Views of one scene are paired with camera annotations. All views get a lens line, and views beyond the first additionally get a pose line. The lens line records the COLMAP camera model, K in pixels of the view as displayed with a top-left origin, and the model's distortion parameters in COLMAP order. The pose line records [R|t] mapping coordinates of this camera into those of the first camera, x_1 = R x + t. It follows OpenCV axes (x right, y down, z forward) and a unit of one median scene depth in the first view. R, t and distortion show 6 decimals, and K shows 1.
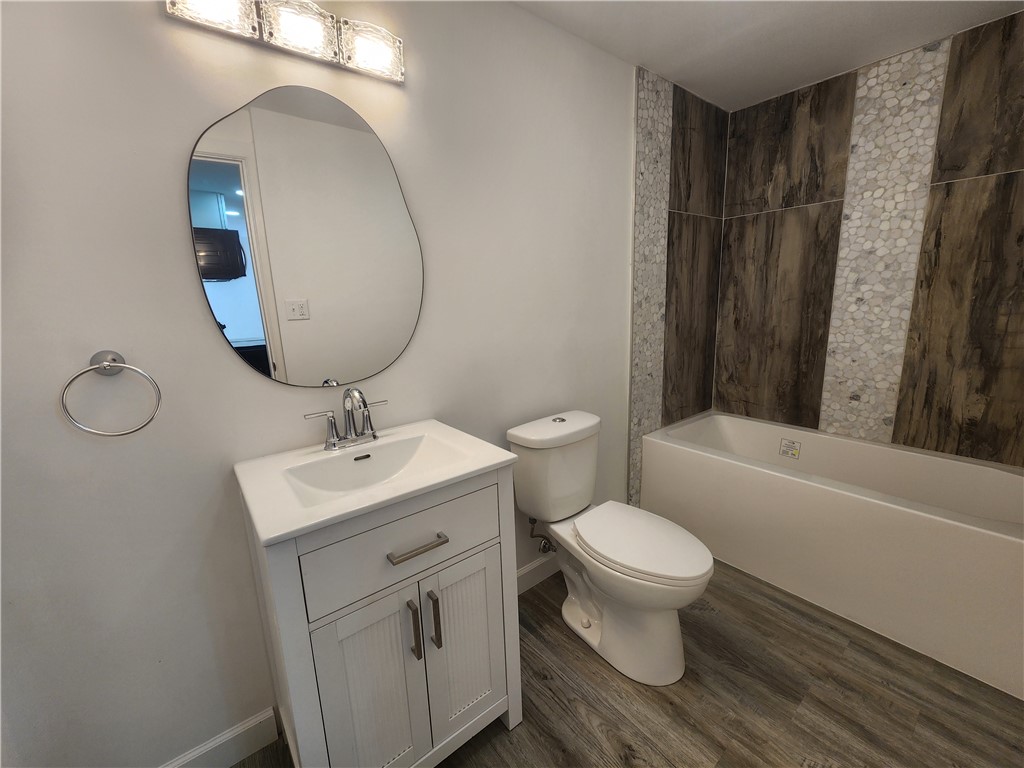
lens RADIAL K [[416.7, 0, 511.4], [0, 416.7, 384.0], [0, 0, 1]] dist [-0.000002, -0.000043]
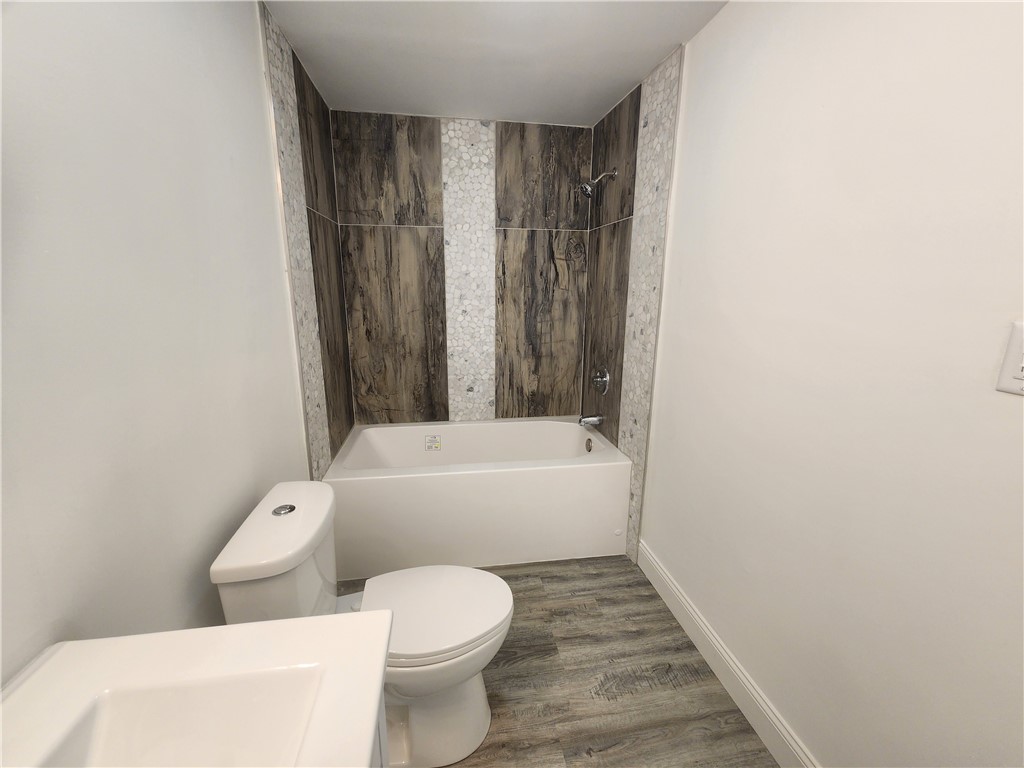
lens RADIAL K [[416.7, 0, 509.1], [0, 416.7, 383.2], [0, 0, 1]] dist [-0.000002, -0.000043]
pose [[0.499783, -0.162332, 0.850802, -0.197636], [0.153754, 0.983307, 0.097295, -0.100651], [-0.852394, 0.082188, 0.516400, 0.285107]]
